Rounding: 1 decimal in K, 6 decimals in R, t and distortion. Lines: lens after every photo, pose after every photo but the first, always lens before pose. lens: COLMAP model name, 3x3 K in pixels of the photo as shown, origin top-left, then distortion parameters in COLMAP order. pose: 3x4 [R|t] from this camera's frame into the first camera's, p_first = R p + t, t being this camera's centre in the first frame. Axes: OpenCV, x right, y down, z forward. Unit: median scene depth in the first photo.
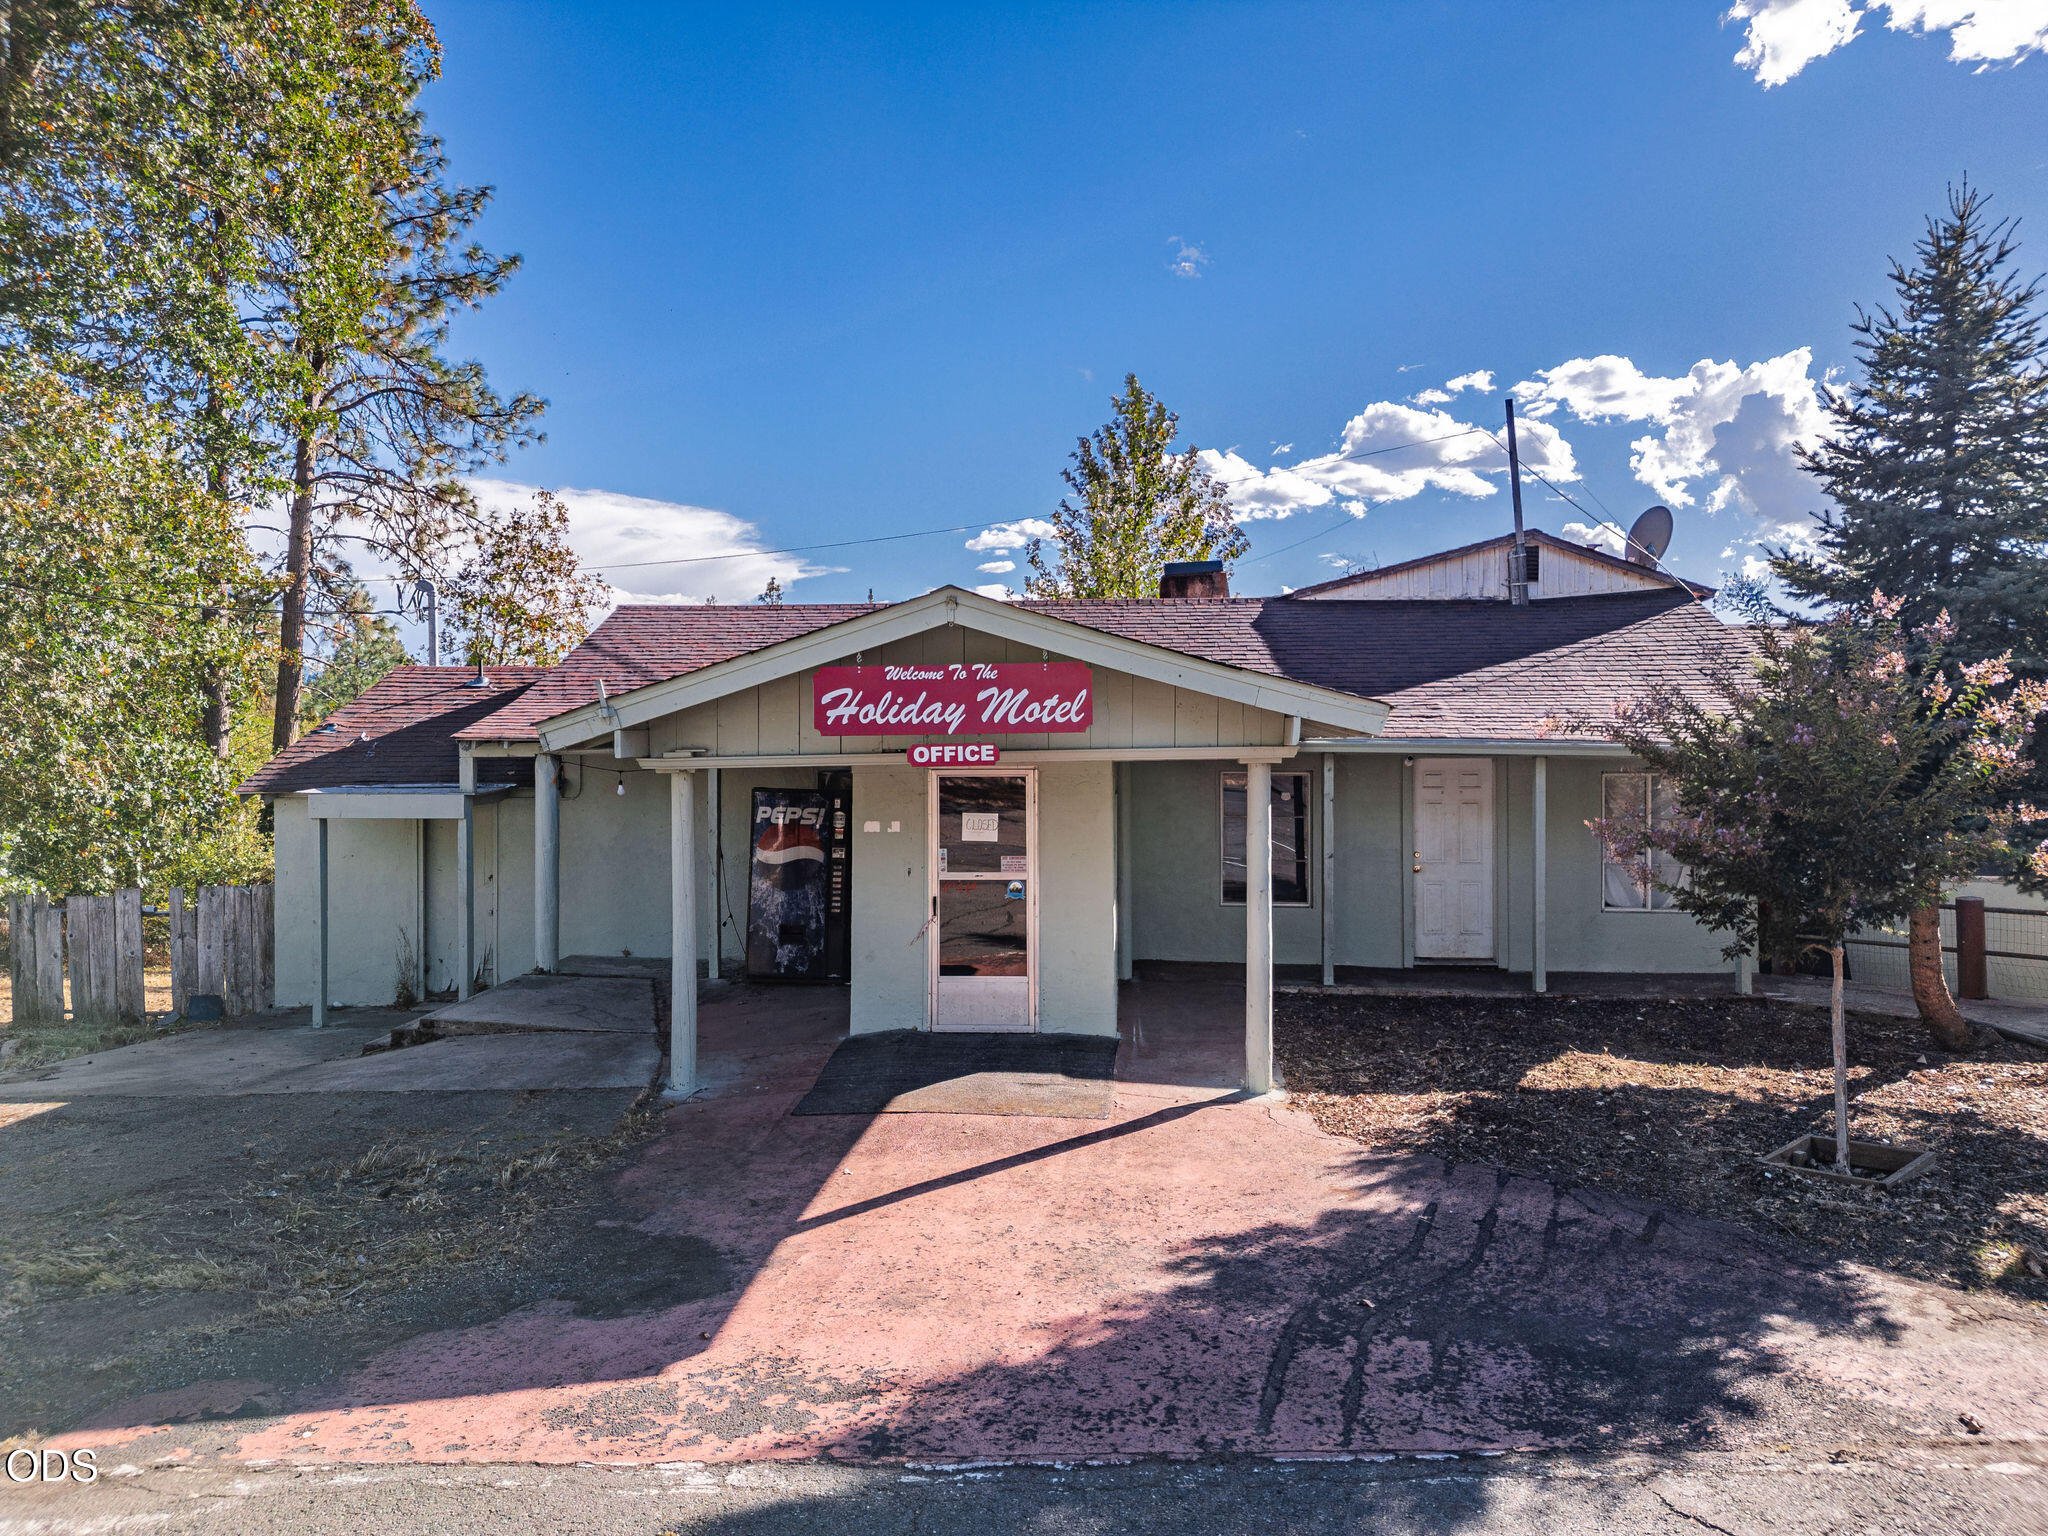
lens RADIAL K [[1436.3, 0, 1020.1], [0, 1436.3, 757.3], [0, 0, 1]] dist [0.088122, -0.079442]
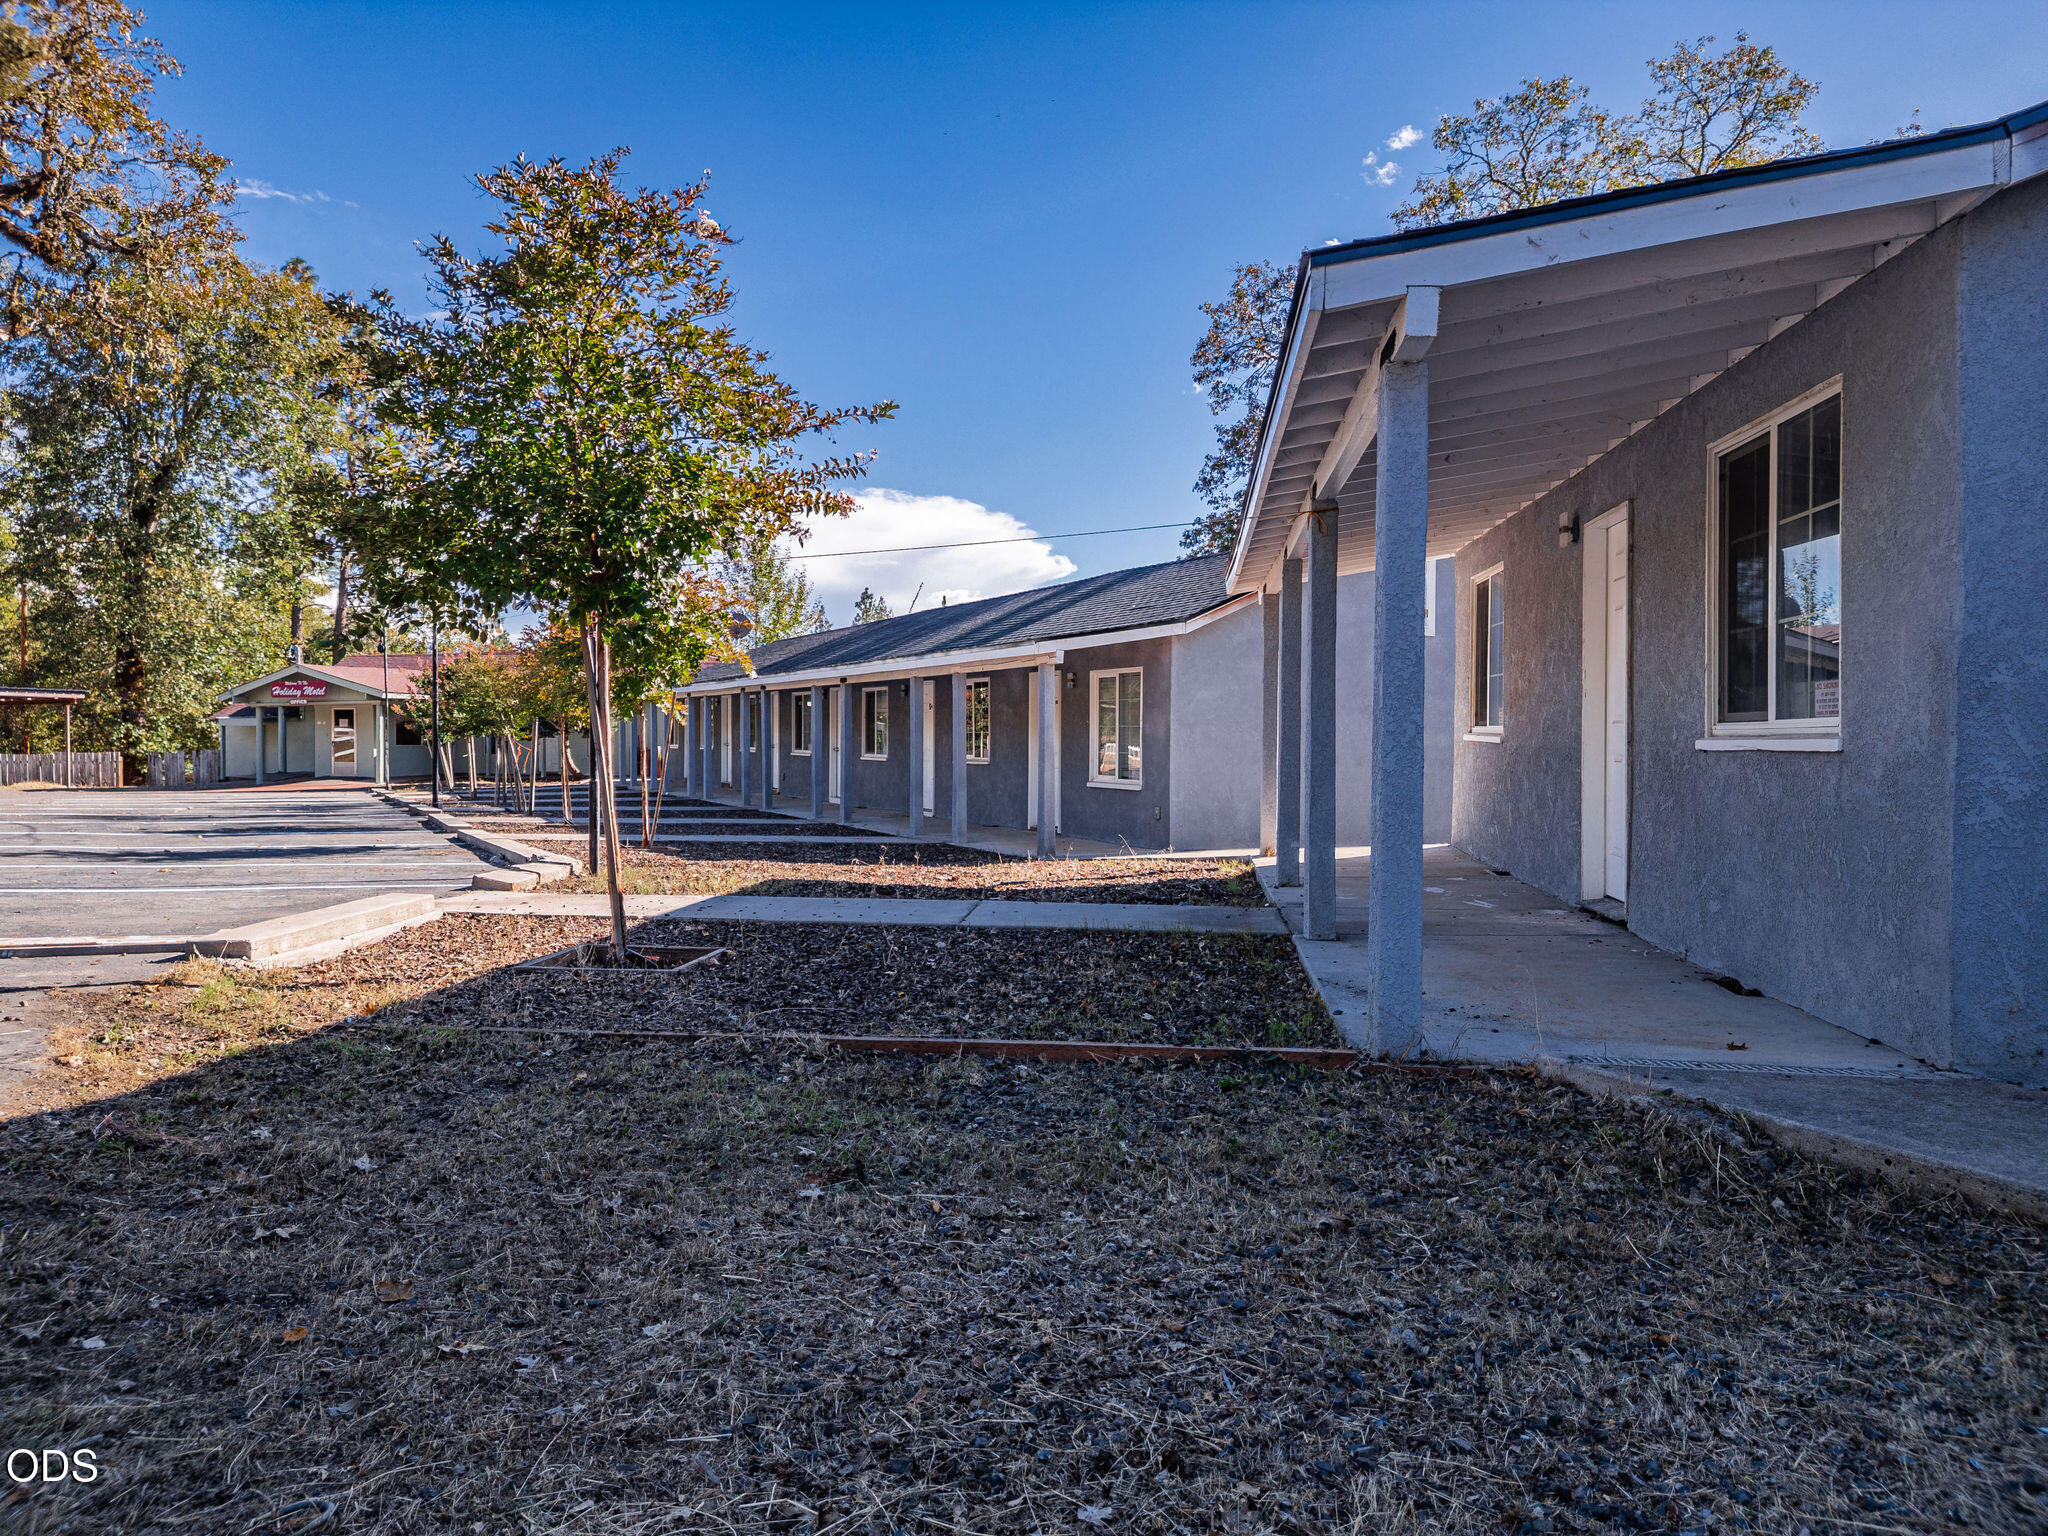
lens RADIAL K [[1431.2, 0, 1023.1], [0, 1431.2, 763.9], [0, 0, 1]] dist [0.083855, -0.085645]
pose [[0.983930, 0.008631, -0.178345, 2.826527], [-0.006187, 0.999879, 0.014252, 0.106205], [0.178447, -0.012919, 0.983865, -2.866724]]
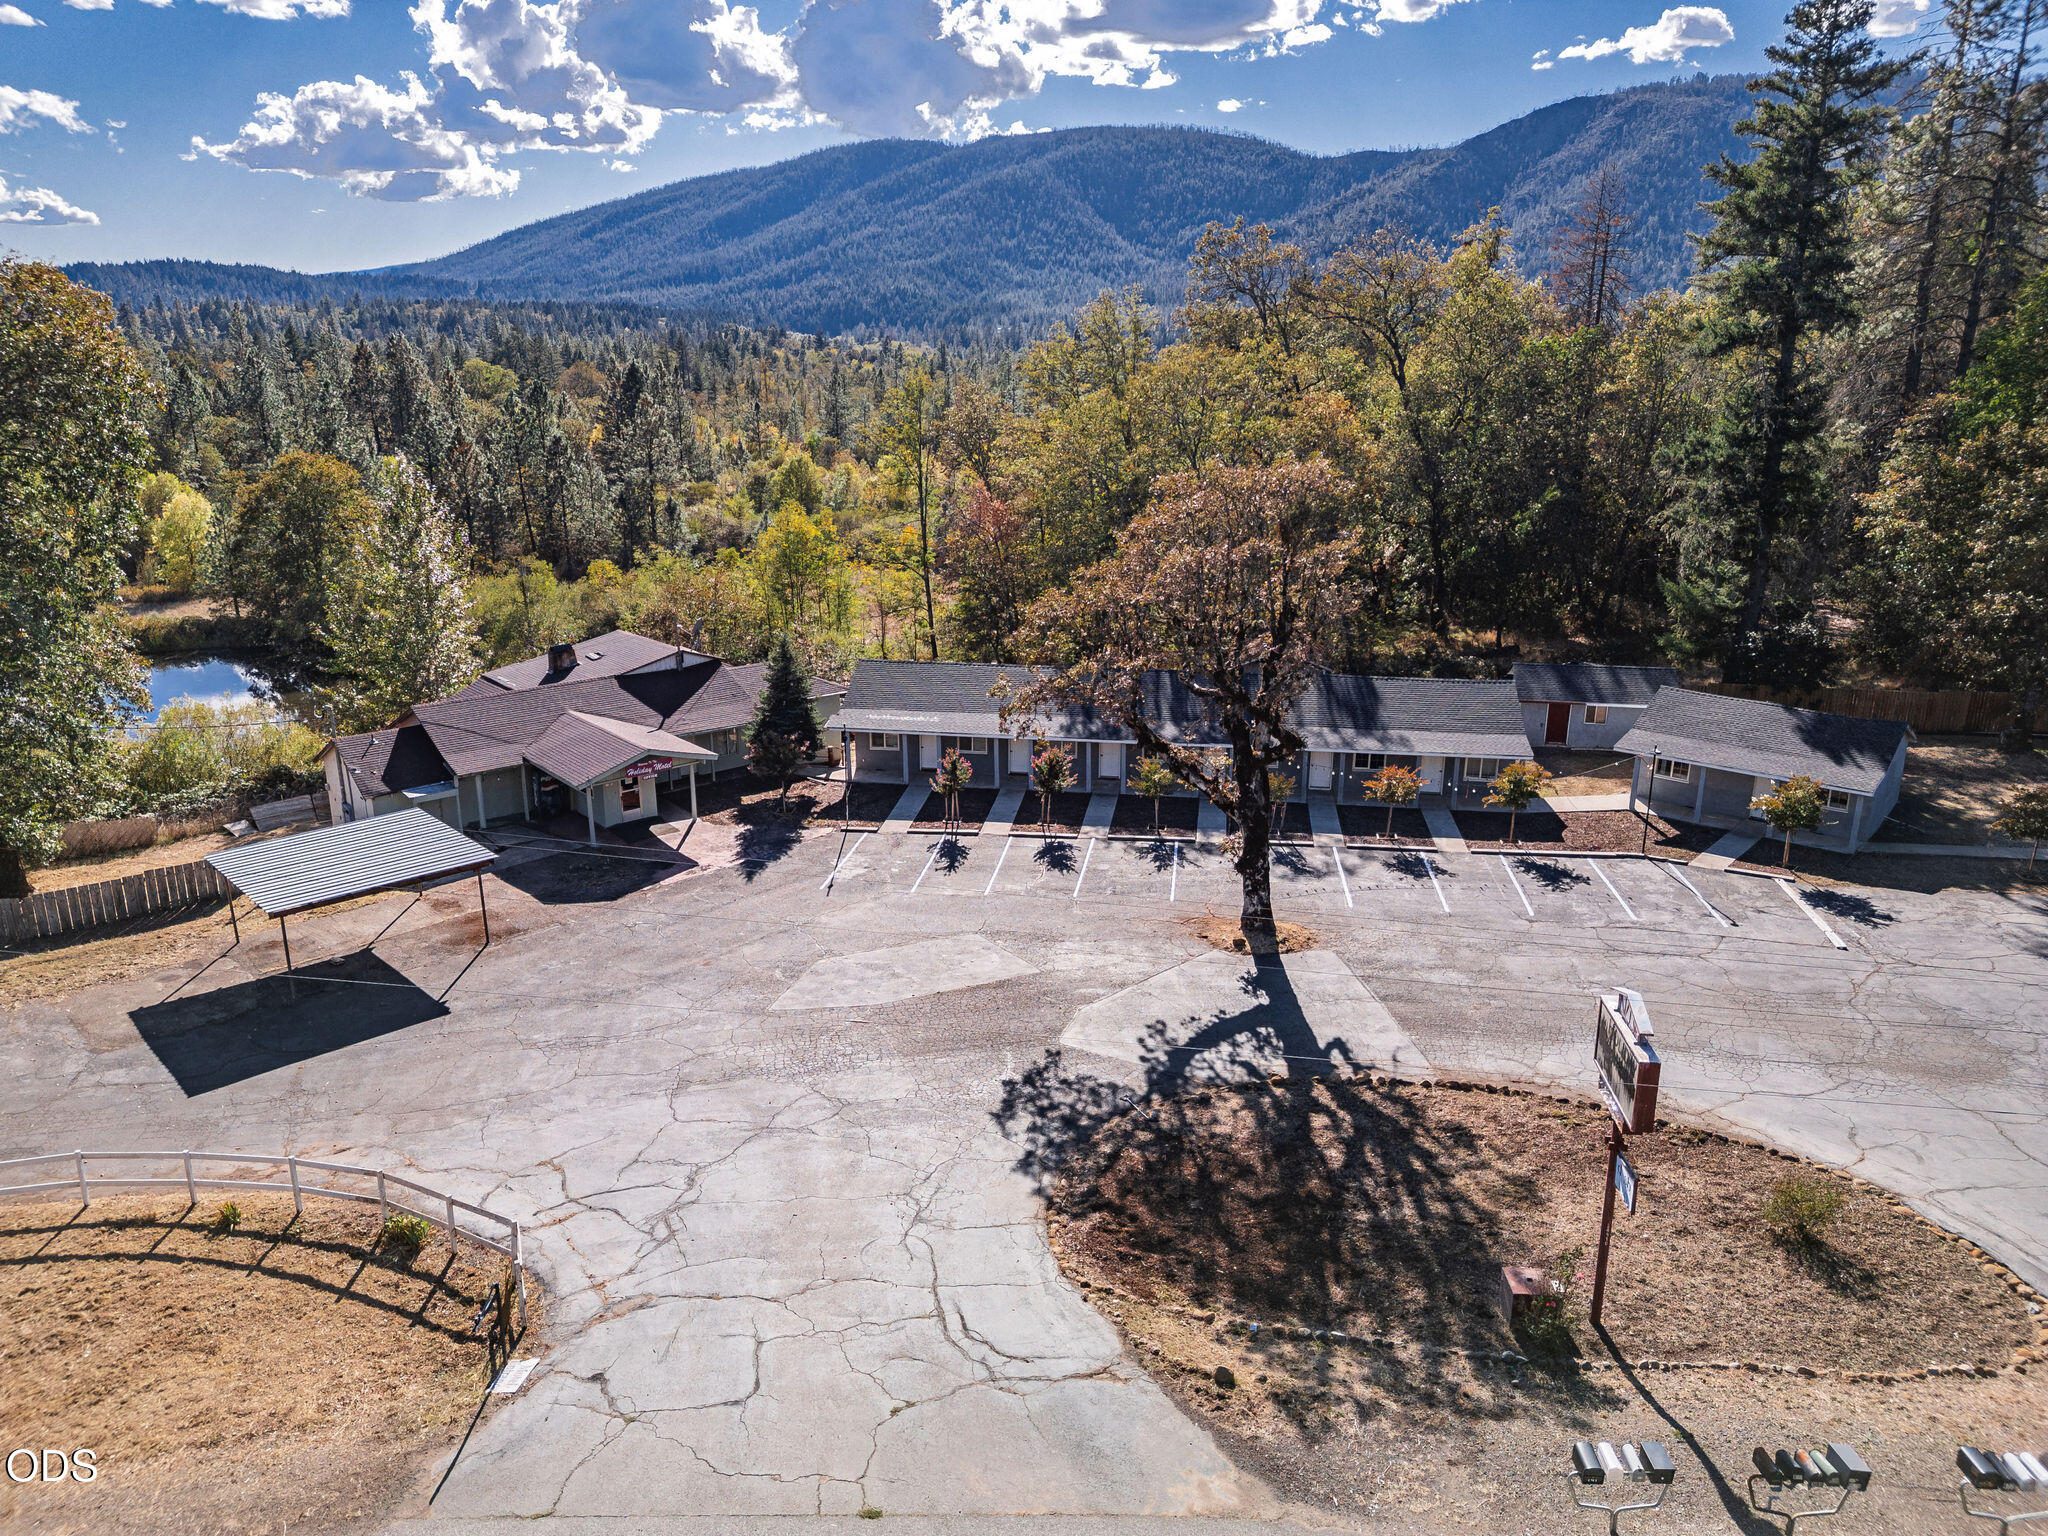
lens RADIAL K [[1431.2, 0, 1023.1], [0, 1431.2, 763.9], [0, 0, 1]] dist [0.083855, -0.085645]
pose [[0.702545, -0.204177, 0.681720, -2.794931], [0.004397, 0.959184, 0.282748, -1.604625], [-0.711626, -0.195646, 0.674768, -3.760173]]
